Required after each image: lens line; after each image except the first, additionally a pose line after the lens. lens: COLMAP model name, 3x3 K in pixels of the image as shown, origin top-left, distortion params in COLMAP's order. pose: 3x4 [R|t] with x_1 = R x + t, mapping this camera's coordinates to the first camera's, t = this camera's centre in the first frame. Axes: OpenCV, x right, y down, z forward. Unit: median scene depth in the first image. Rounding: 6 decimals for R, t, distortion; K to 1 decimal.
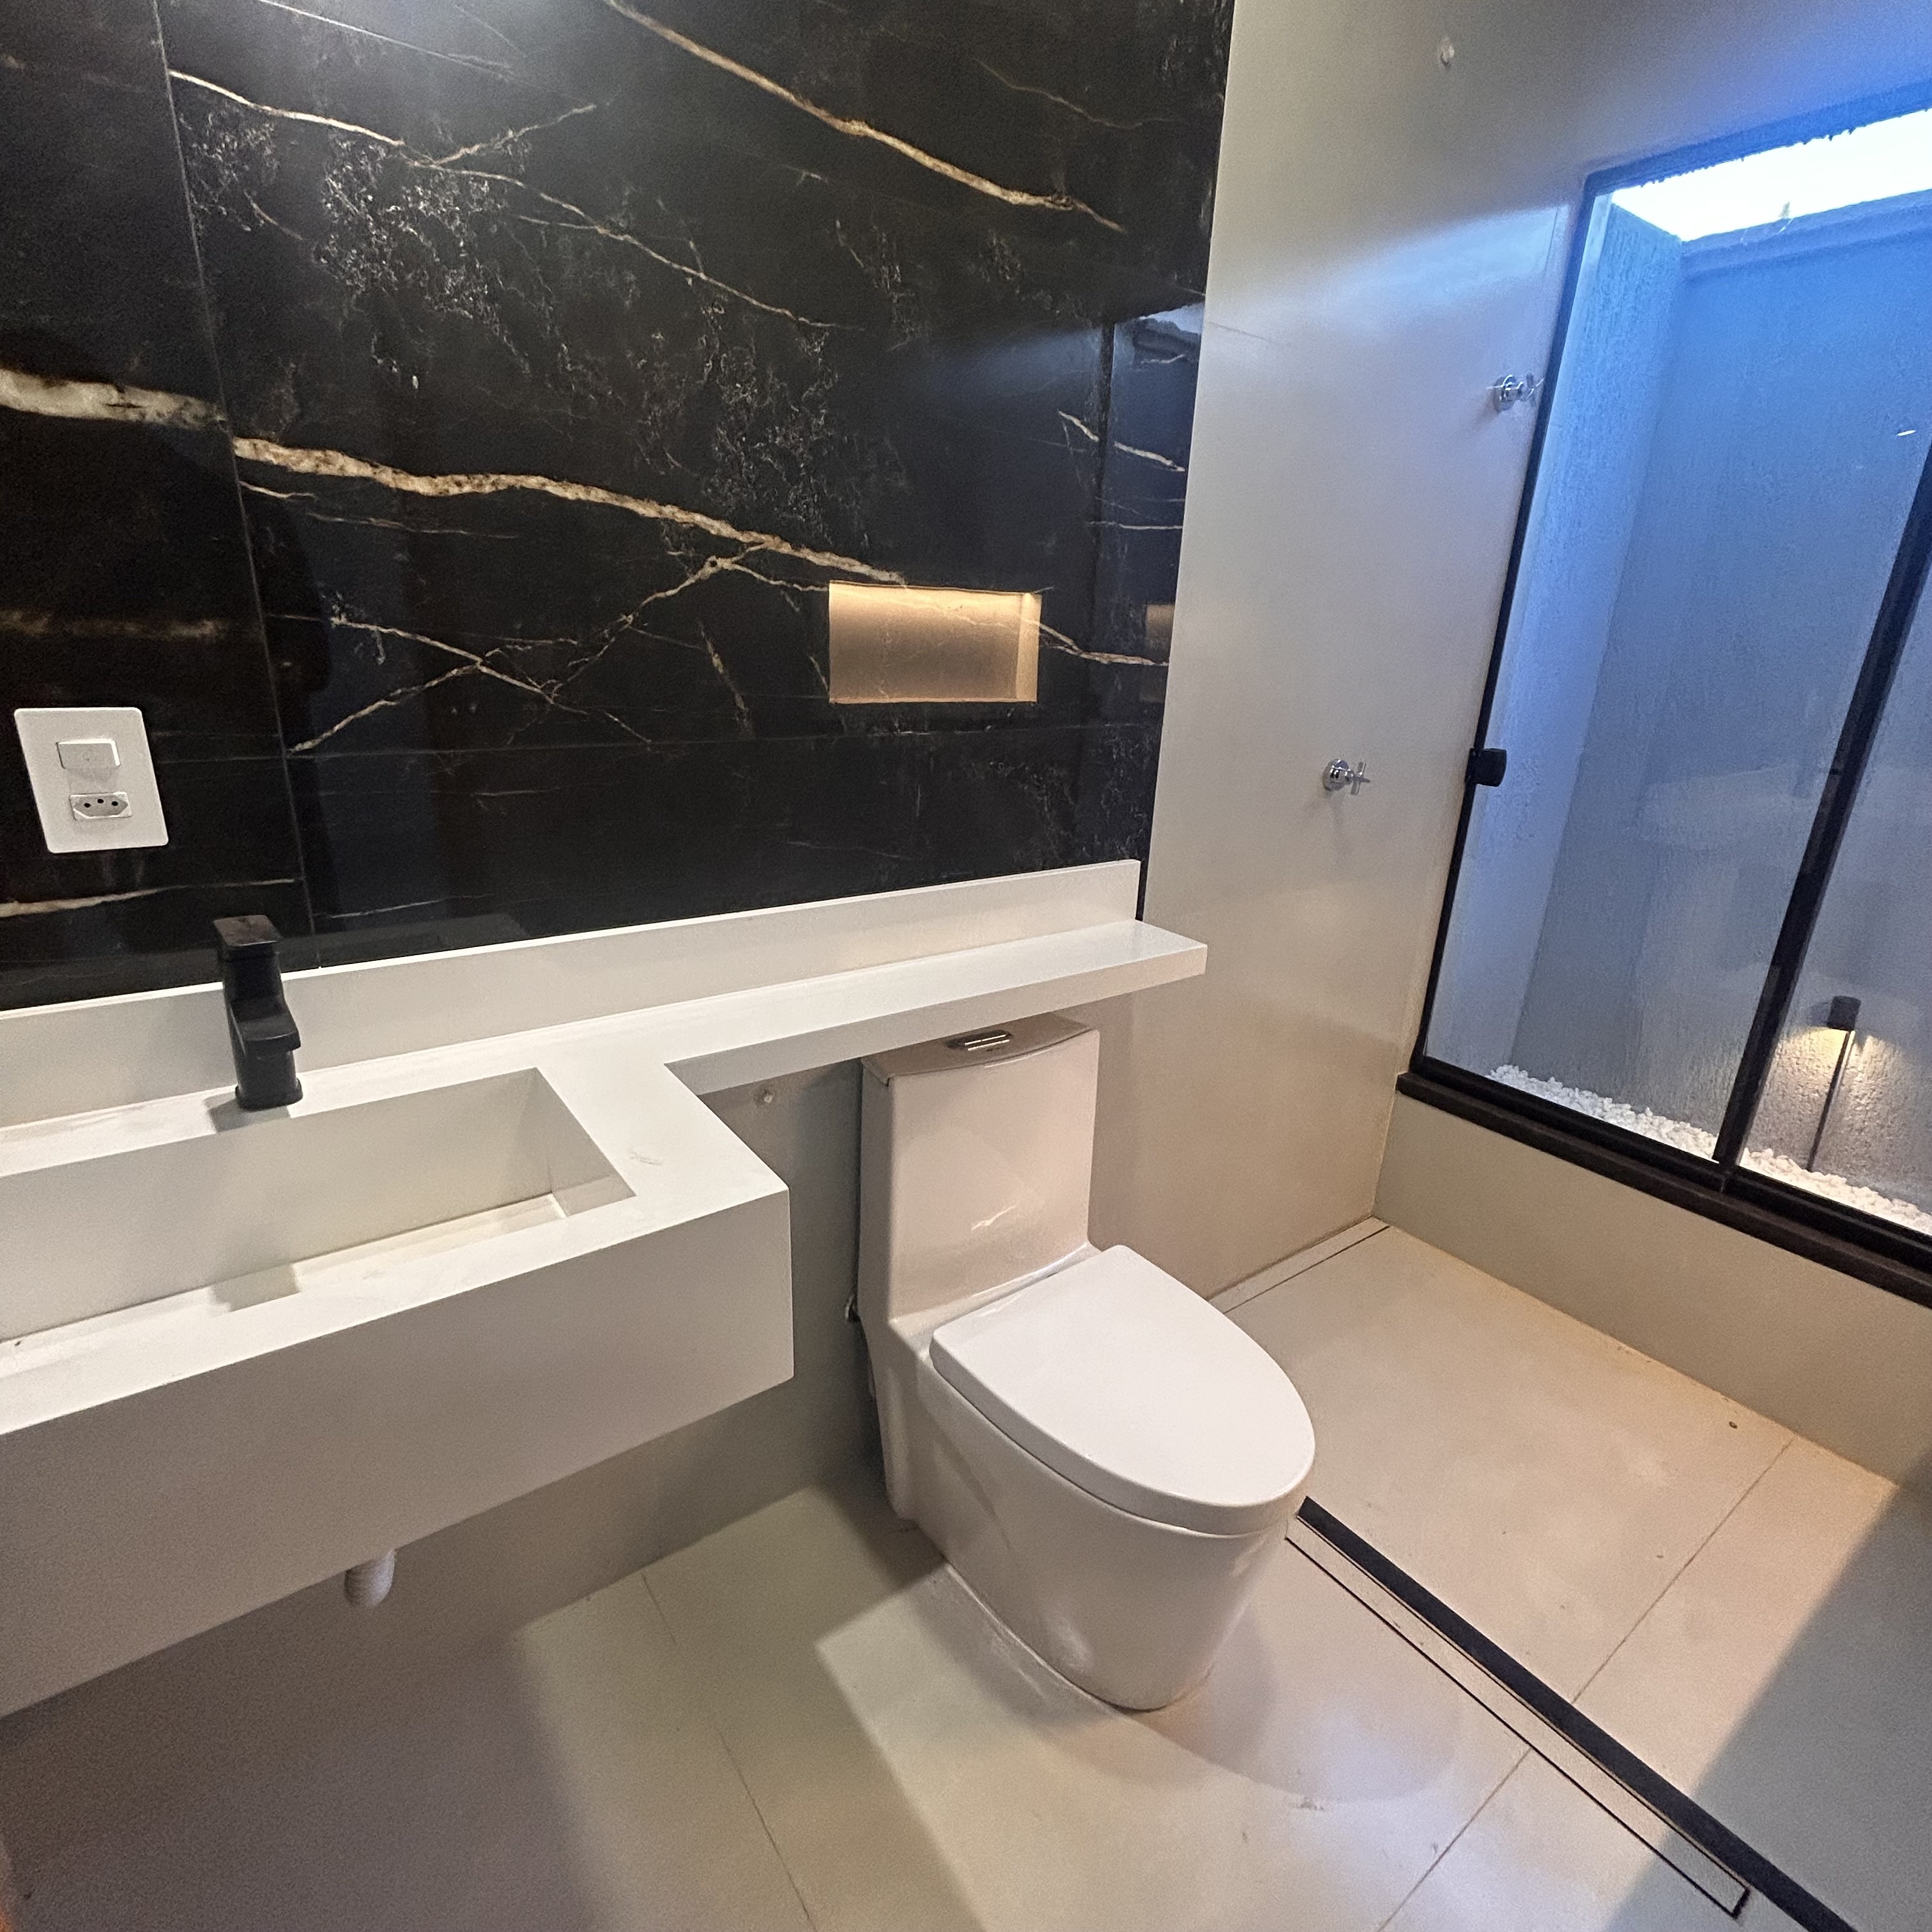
lens RADIAL K [[1028.0, 0, 967.4], [0, 1028.0, 966.7], [0, 0, 1]] dist [-0.015294, 0.007131]
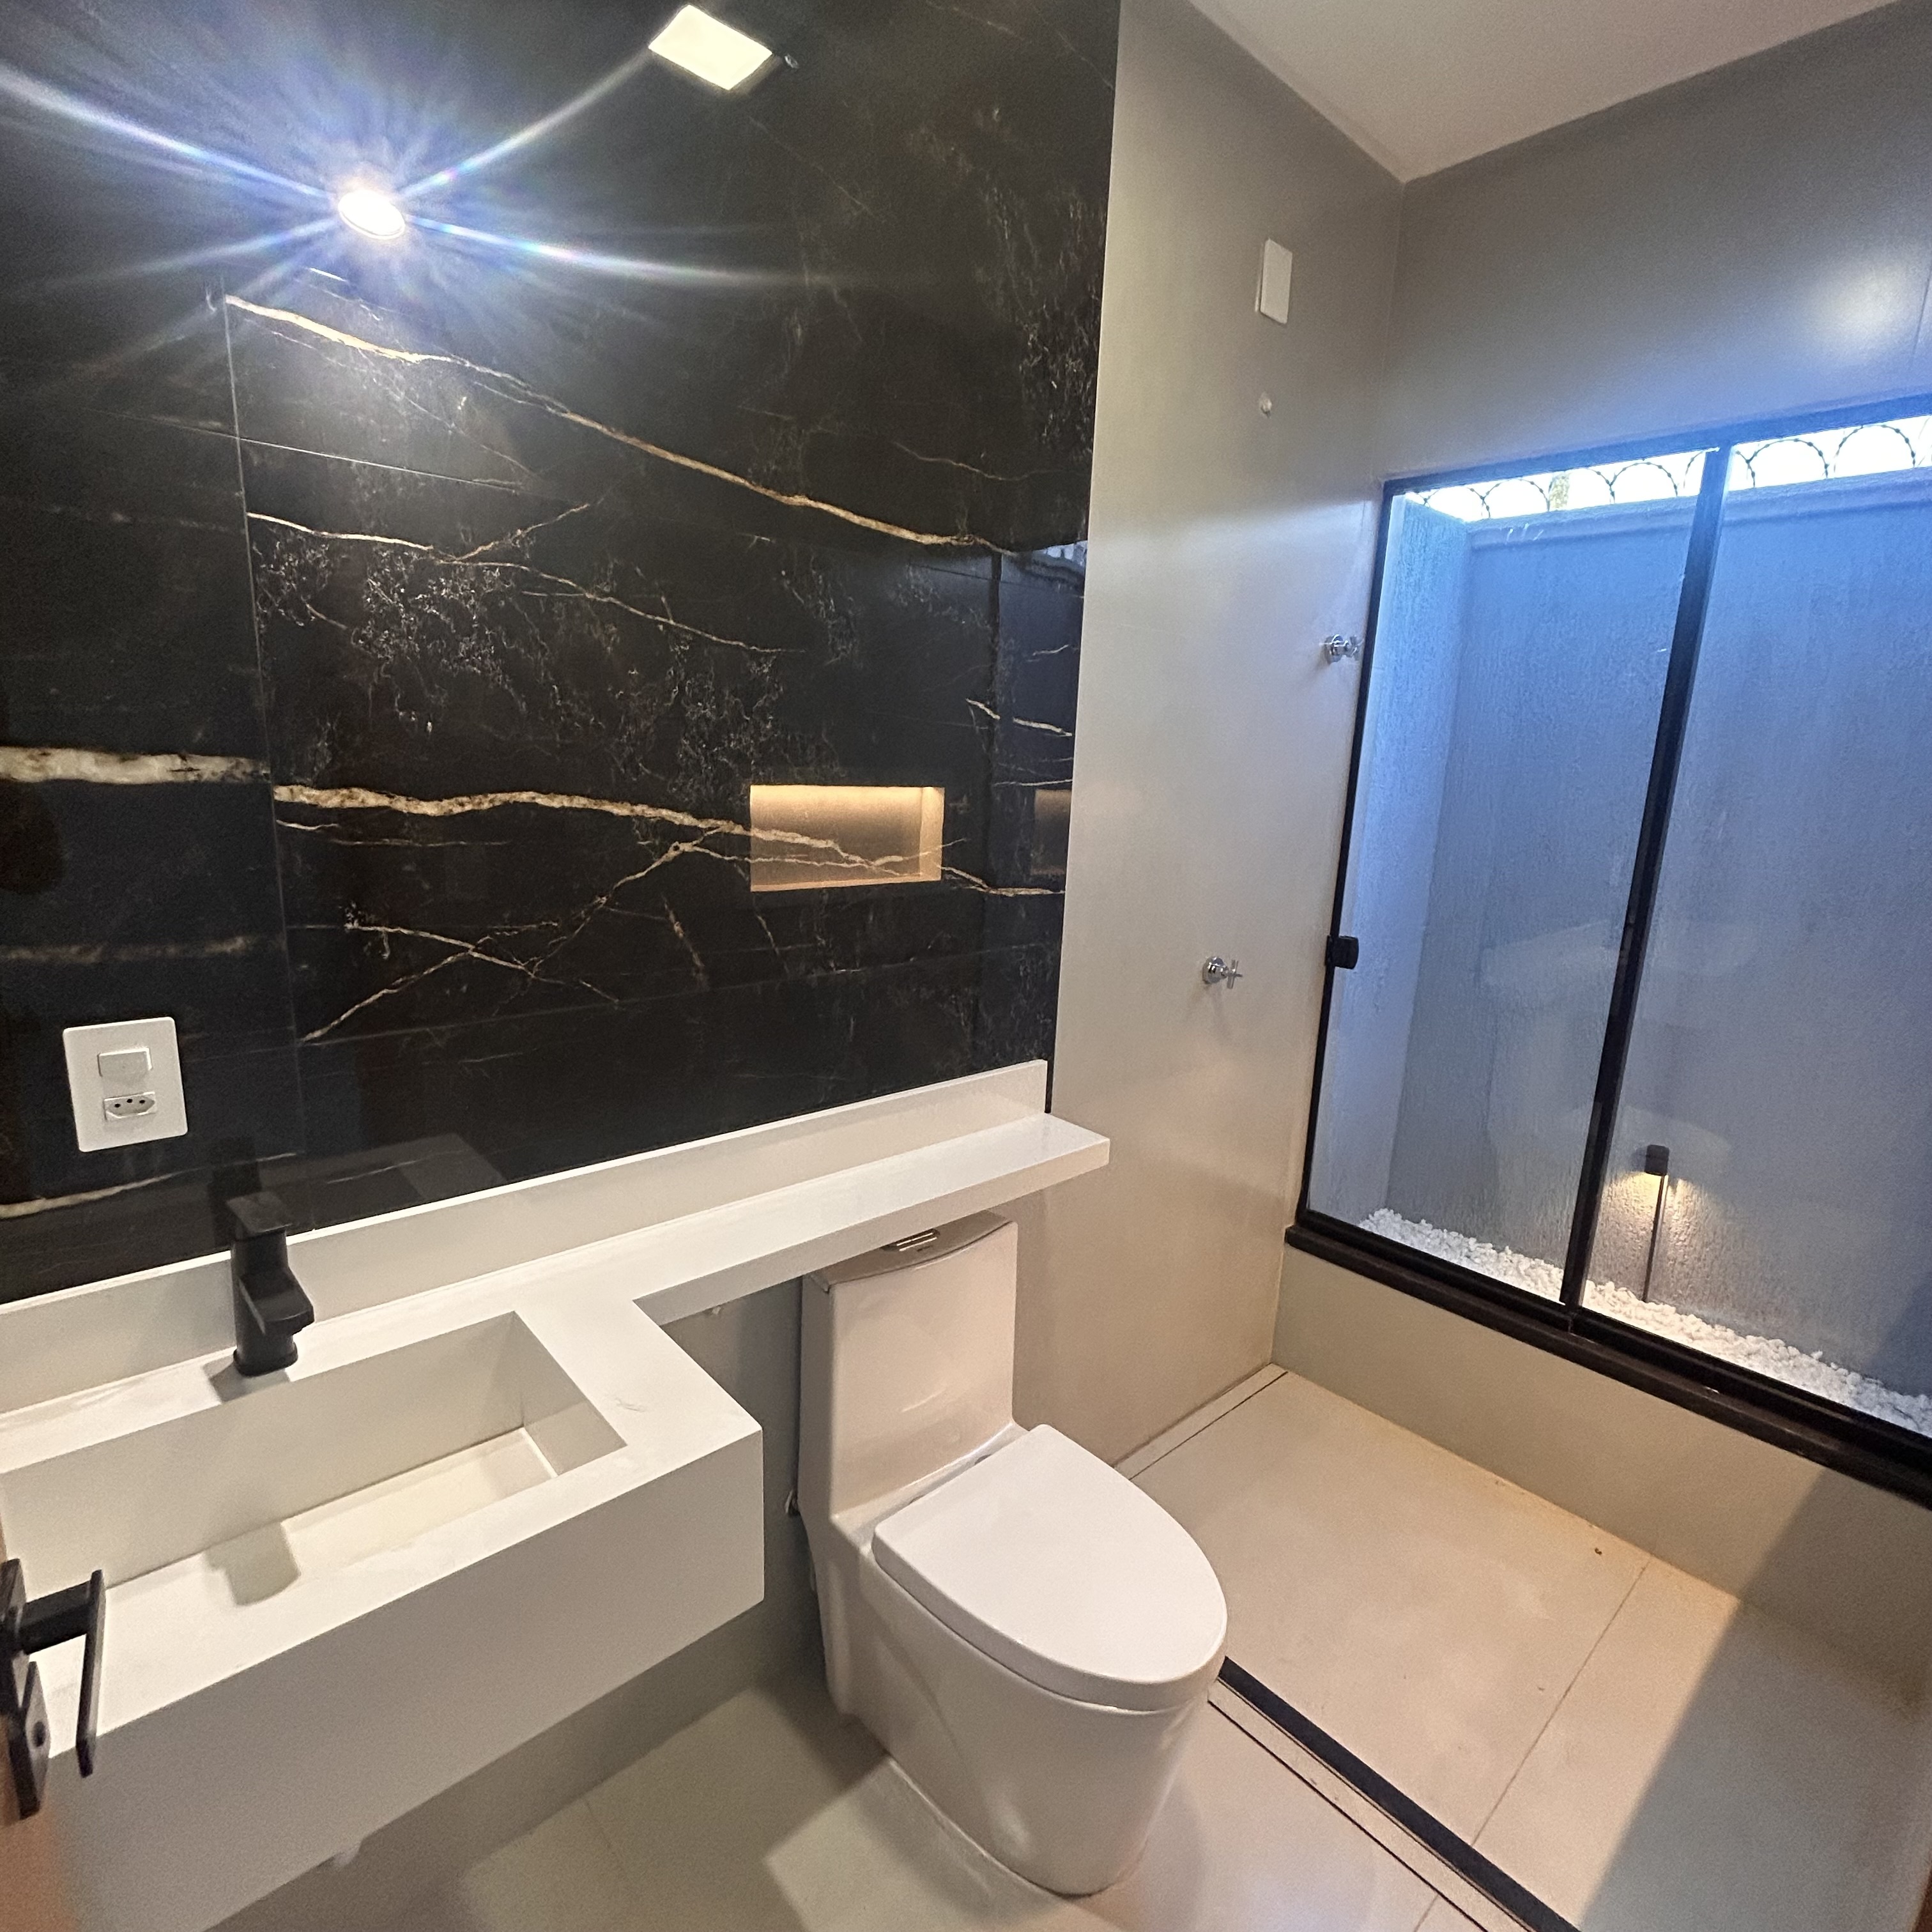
lens RADIAL K [[1028.0, 0, 968.4], [0, 1028.0, 961.9], [0, 0, 1]] dist [-0.015294, 0.007131]
pose [[0.994877, -0.019035, 0.099287, -0.032927], [0.030618, 0.992721, -0.116482, -0.106397], [-0.096347, 0.118925, 0.988218, -0.140519]]
